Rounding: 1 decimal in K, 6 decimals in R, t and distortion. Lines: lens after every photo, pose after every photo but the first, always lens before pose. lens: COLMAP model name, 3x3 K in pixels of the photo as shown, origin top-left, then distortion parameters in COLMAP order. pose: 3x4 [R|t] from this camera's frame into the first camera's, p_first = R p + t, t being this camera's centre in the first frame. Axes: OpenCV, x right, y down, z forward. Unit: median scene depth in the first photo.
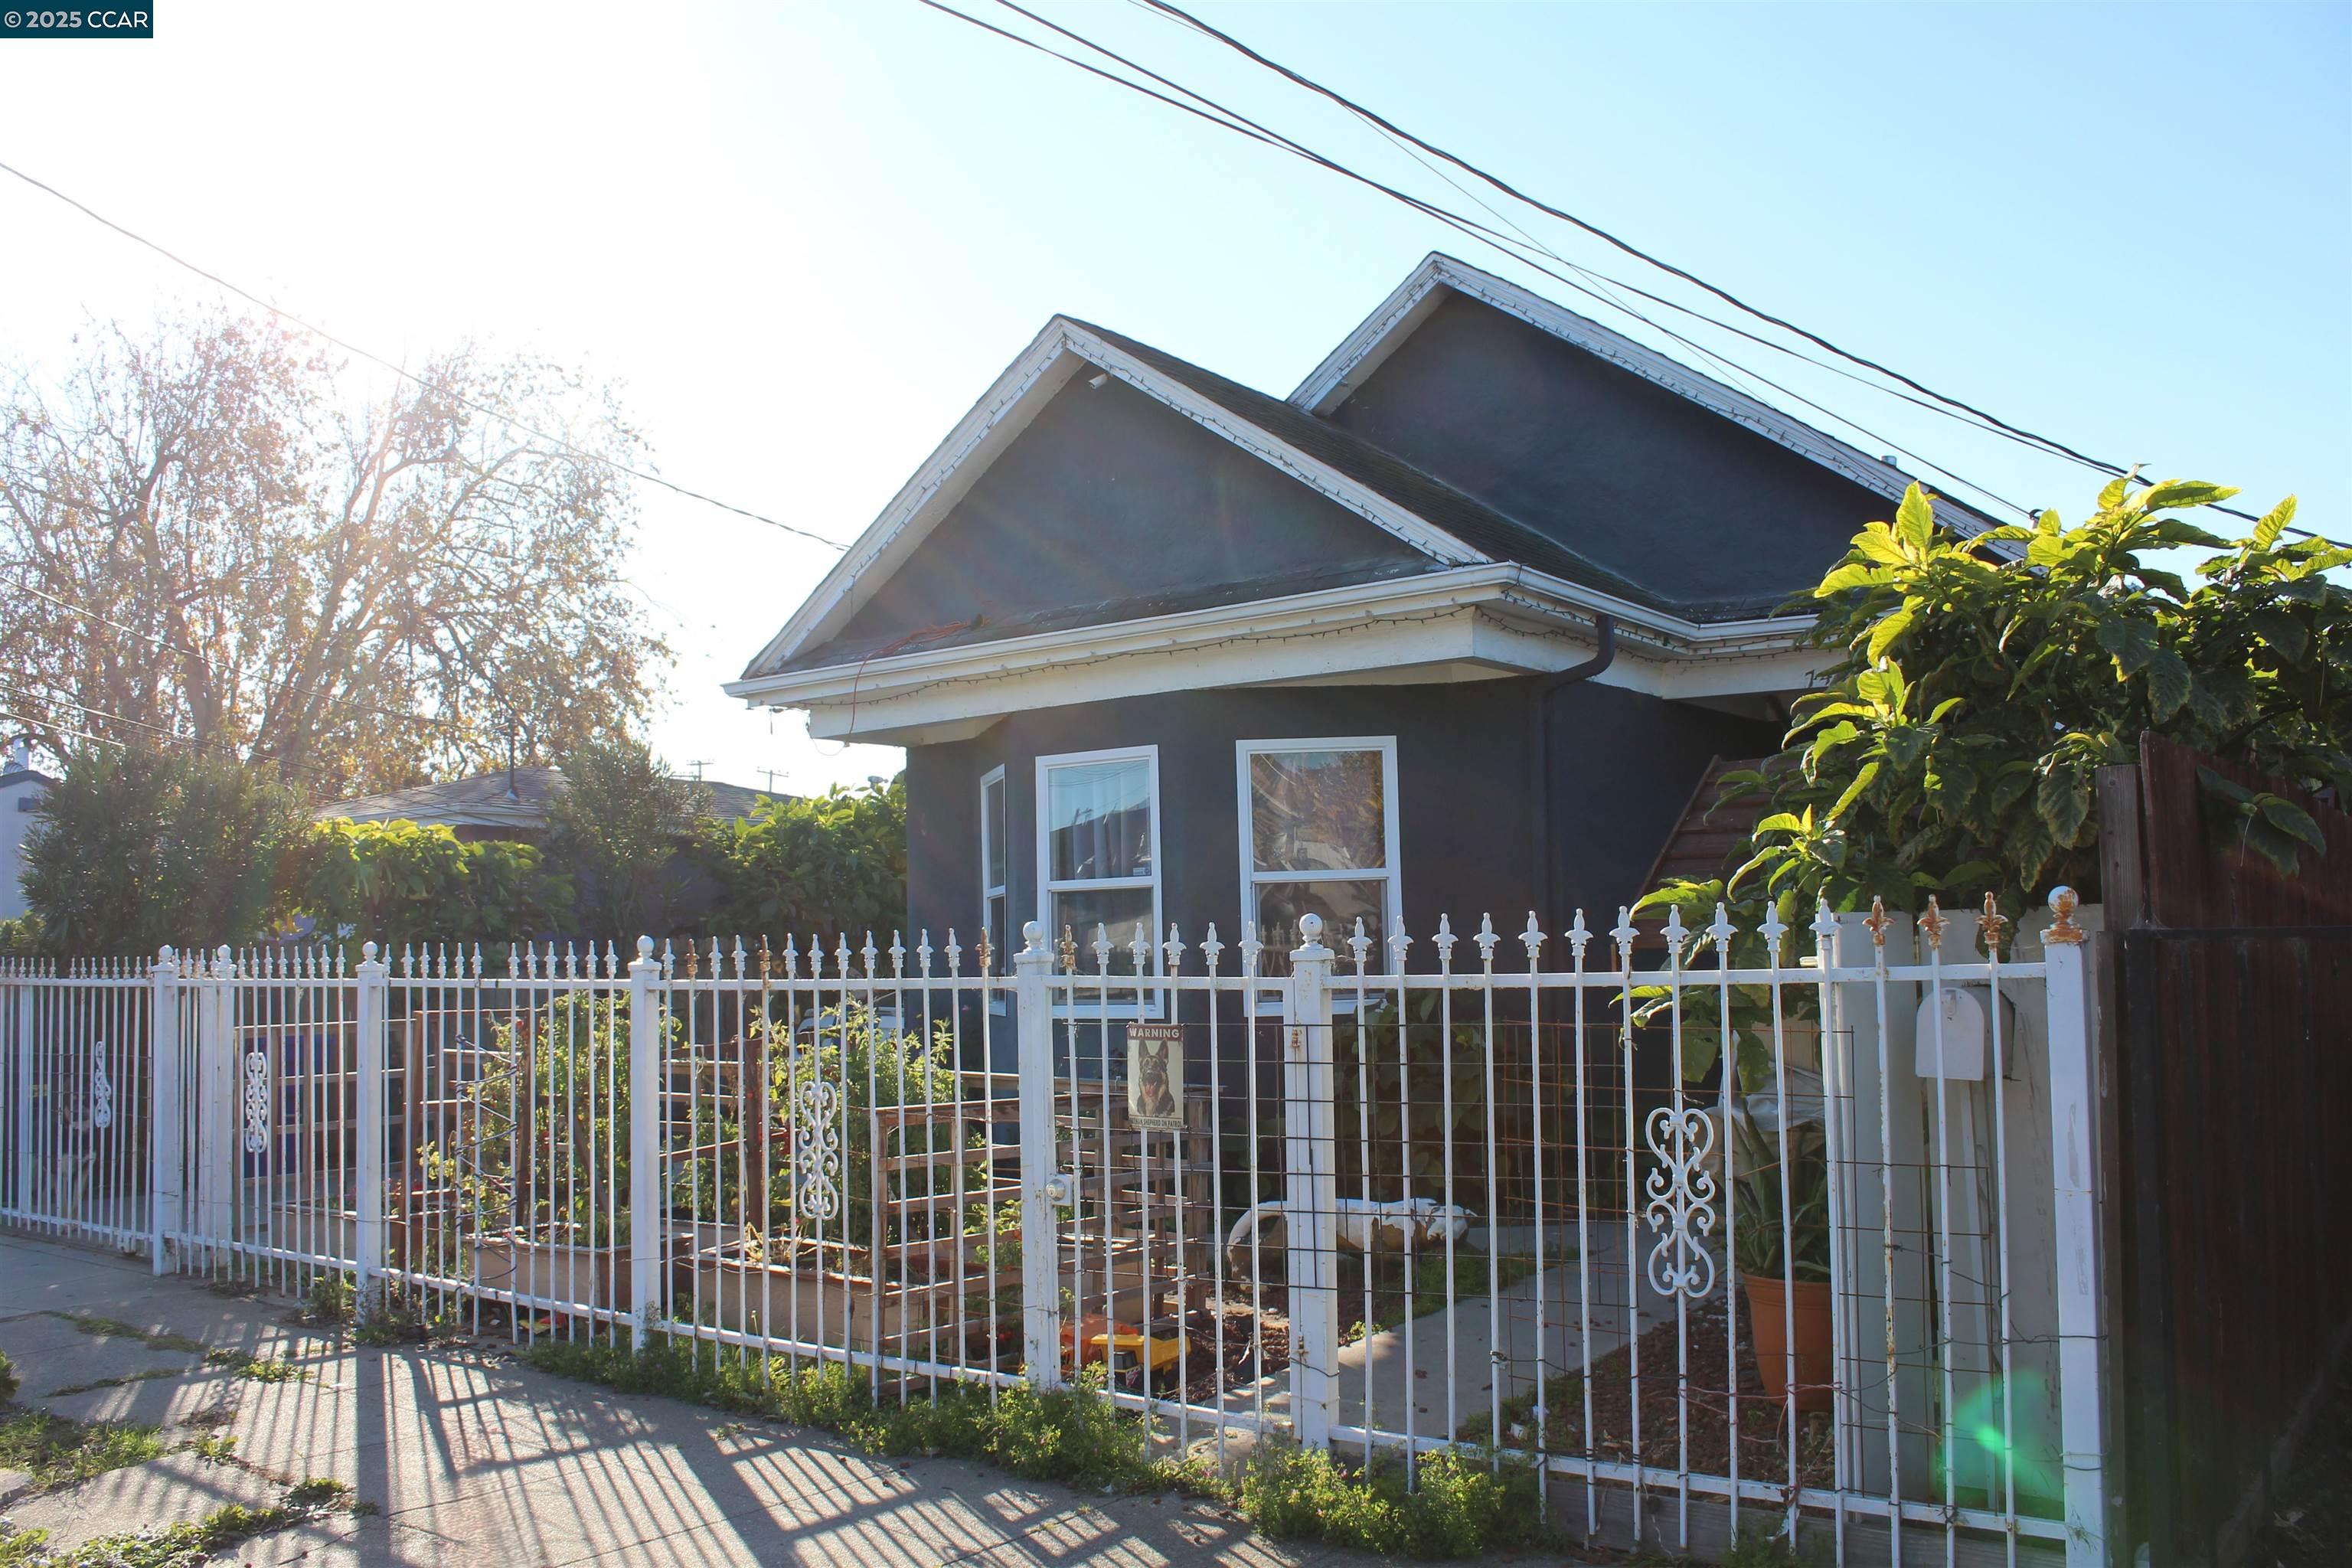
lens RADIAL K [[1977.0, 0, 1172.4], [0, 1977.0, 802.6], [0, 0, 1]] dist [-0.169276, 0.158448]
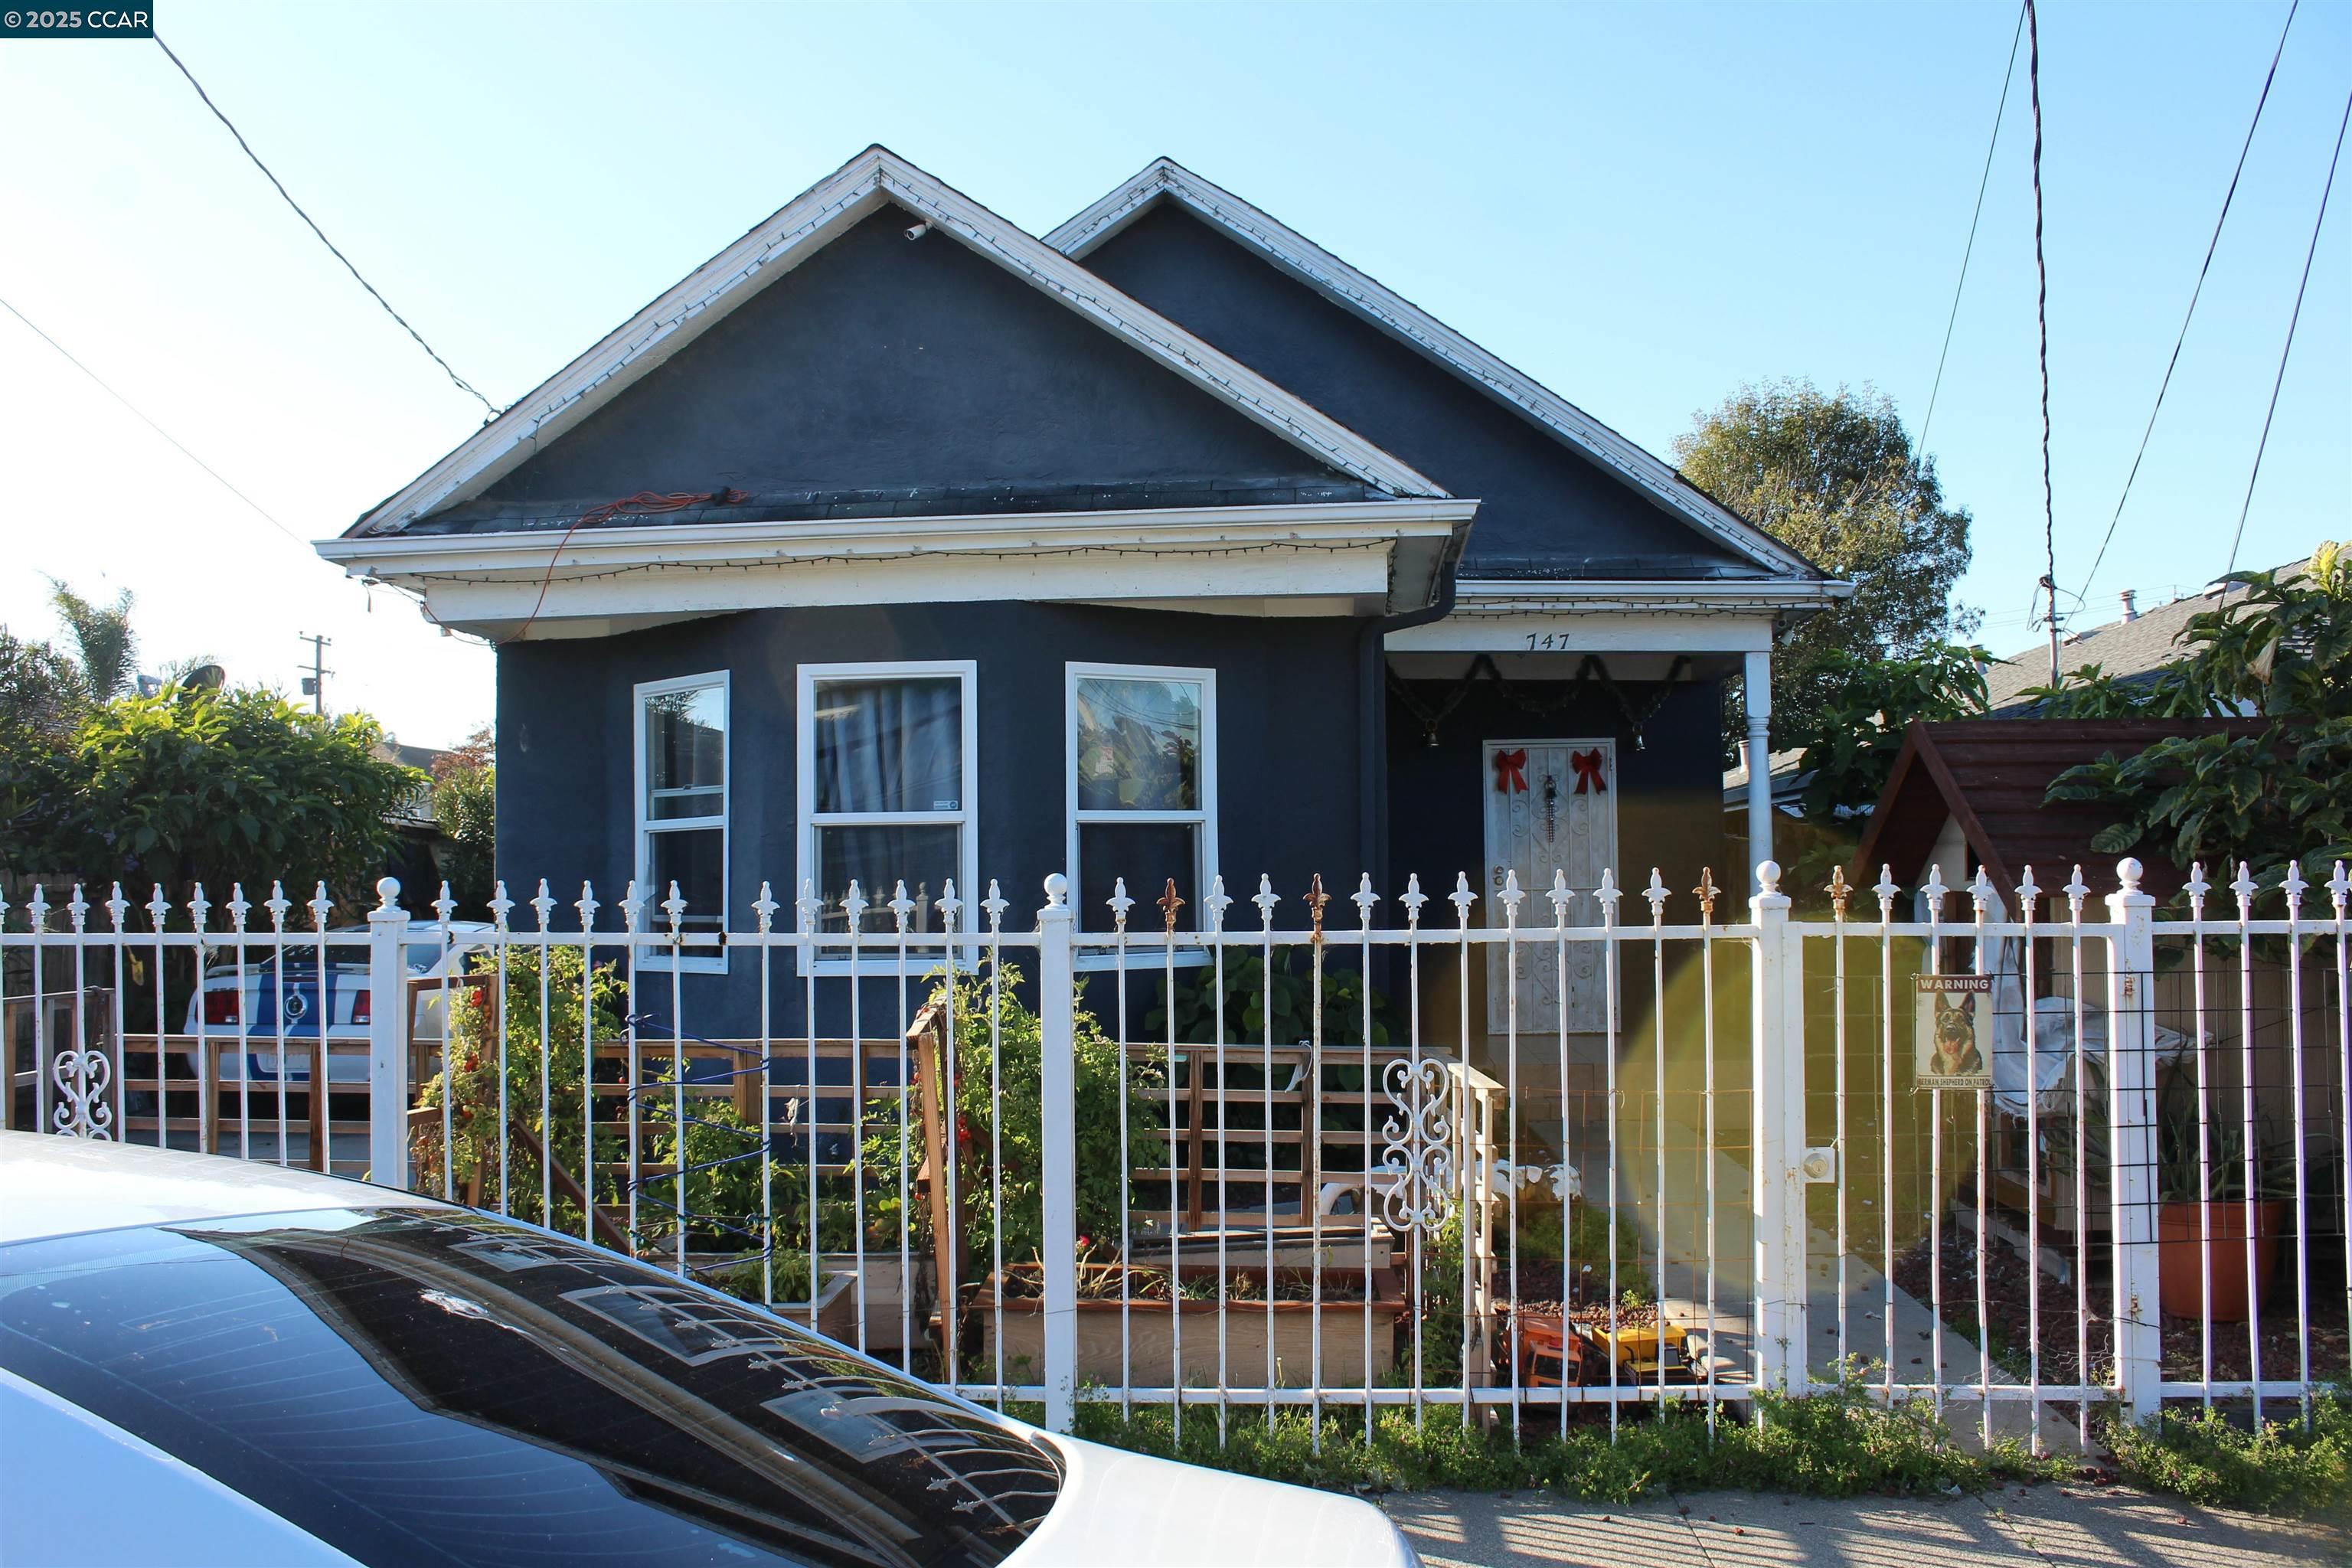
lens RADIAL K [[1977.0, 0, 1172.4], [0, 1977.0, 802.6], [0, 0, 1]] dist [-0.169276, 0.158448]
pose [[0.843196, 0.033881, 0.536537, -0.439826], [-0.047121, 0.998829, 0.010978, 0.021701], [-0.535537, -0.034539, 0.843805, 0.242391]]
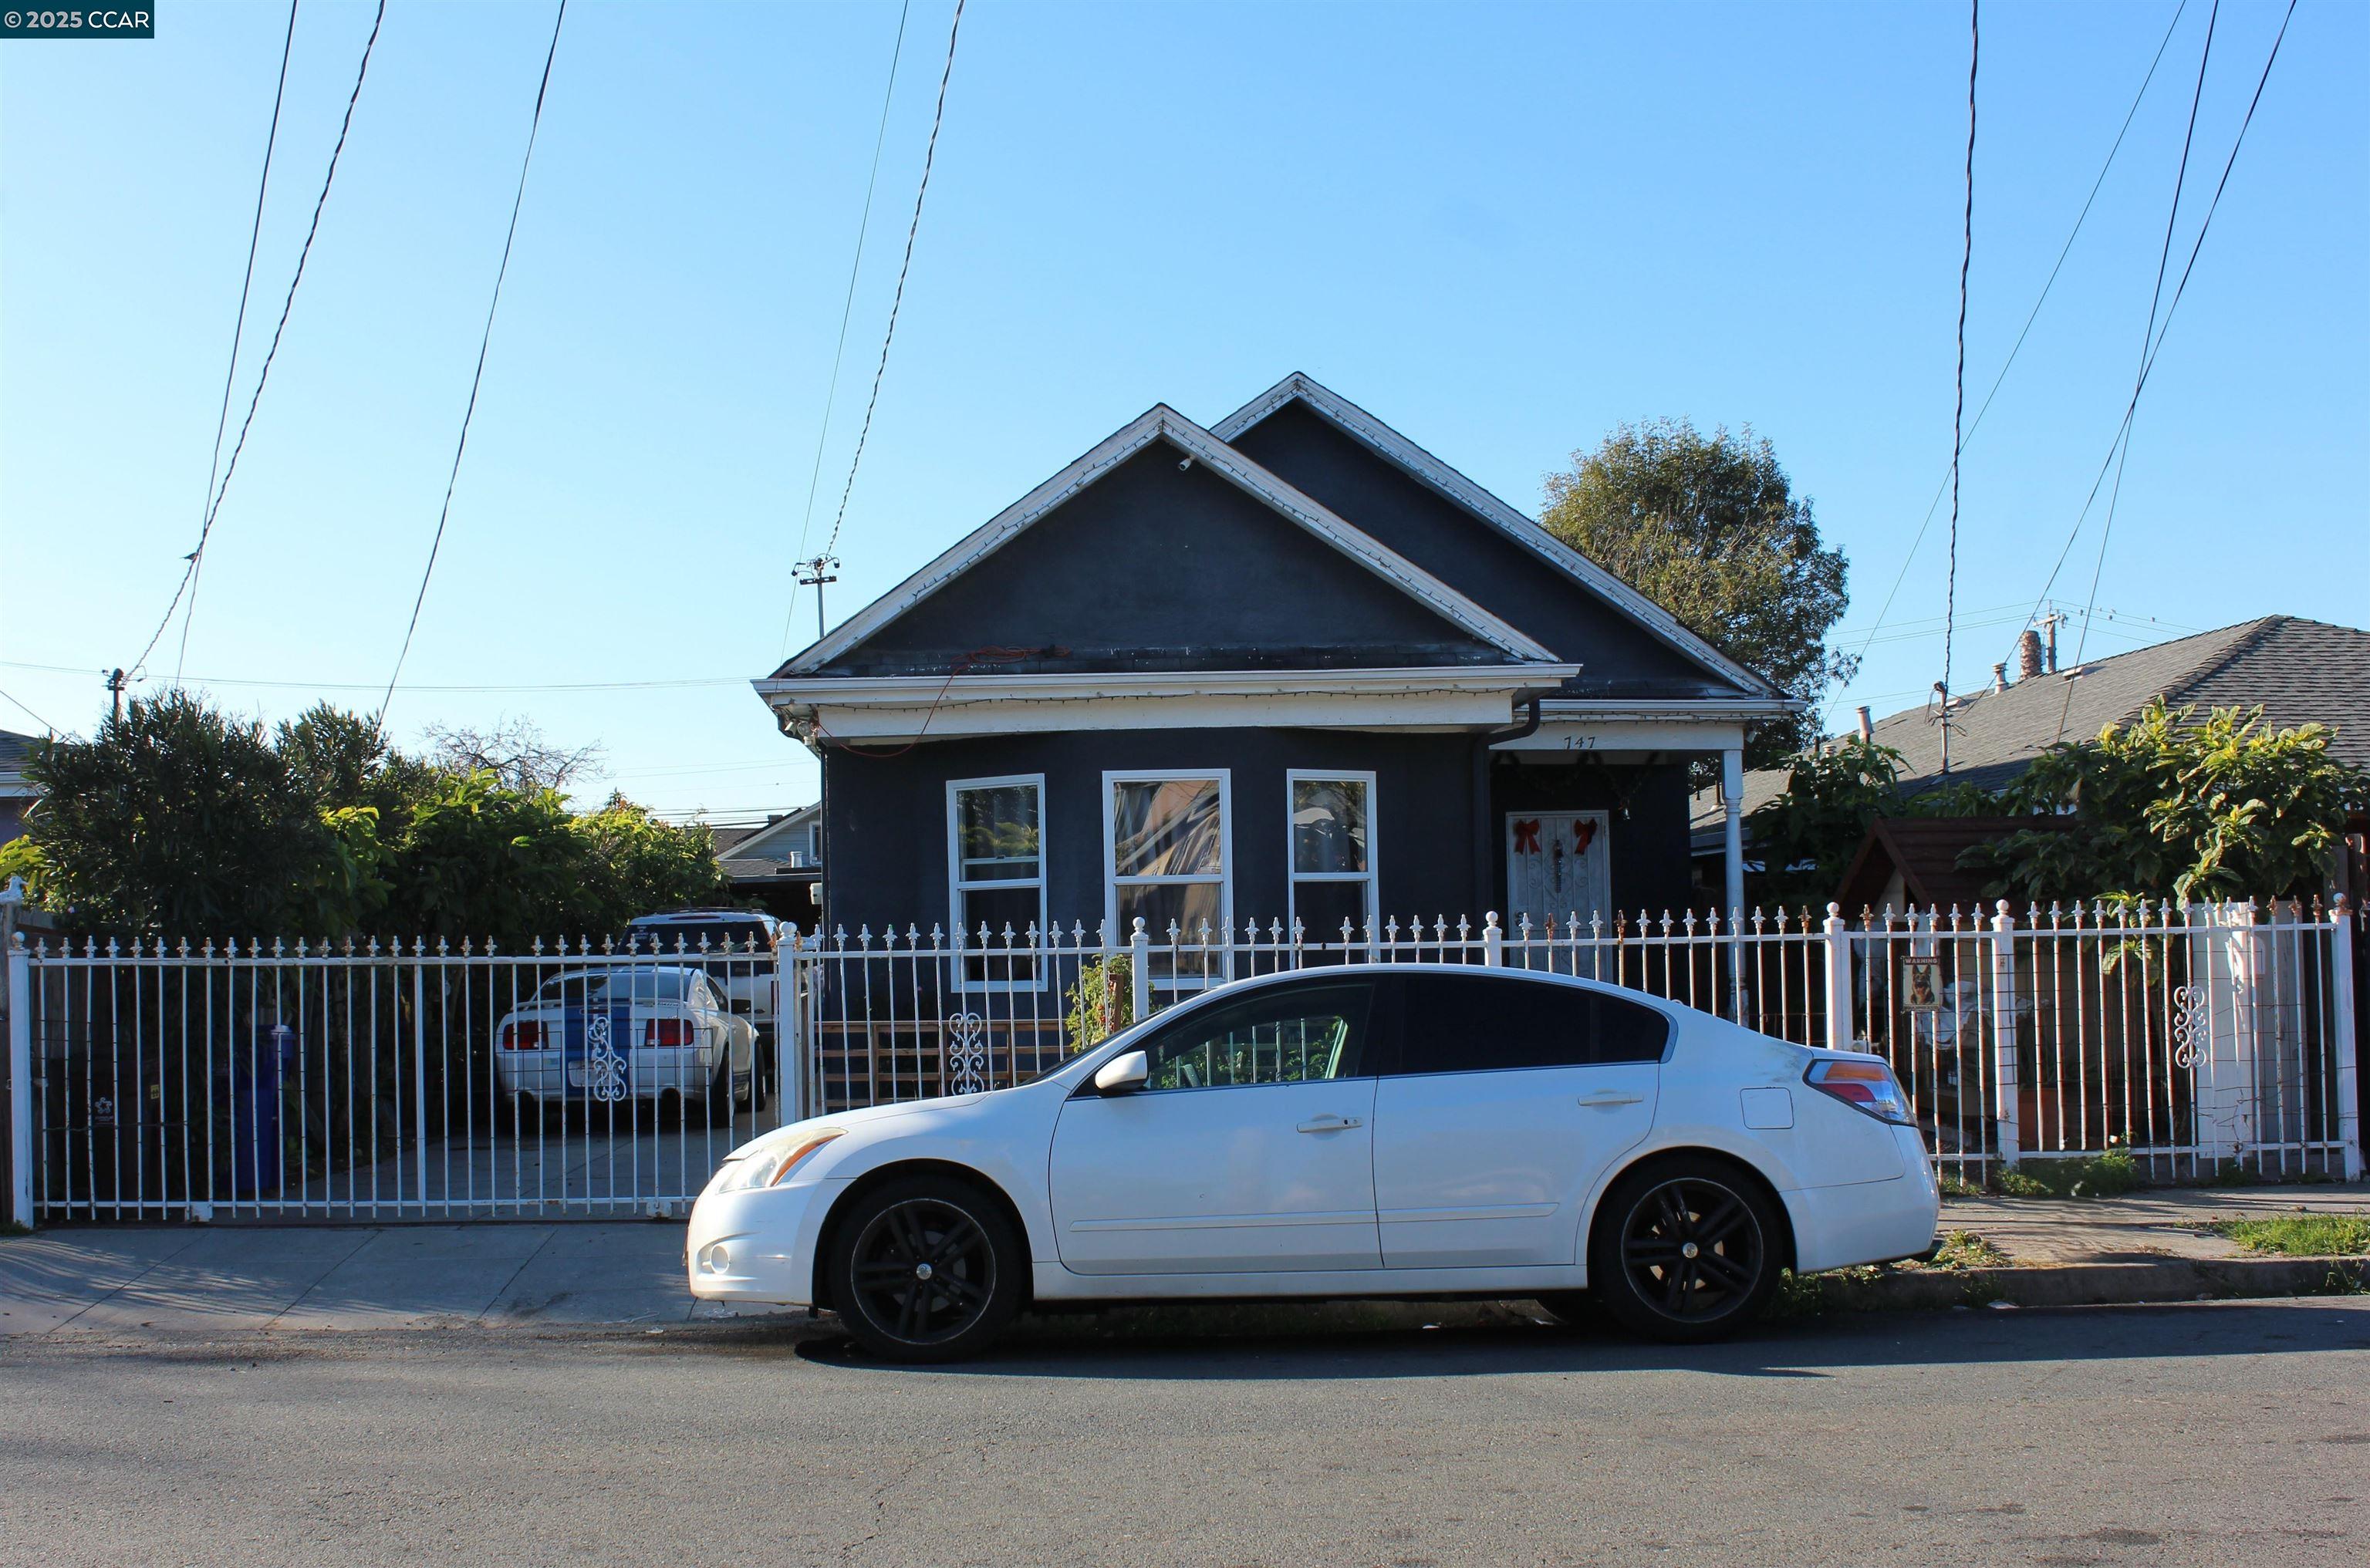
lens RADIAL K [[2531.4, 0, 1104.6], [0, 2531.4, 859.6], [0, 0, 1]] dist [-0.135936, 0.136618]
pose [[0.774085, 0.025825, 0.632555, -1.187651], [-0.043964, 0.998948, 0.013017, 0.011838], [-0.631553, -0.037885, 0.774406, -0.205737]]
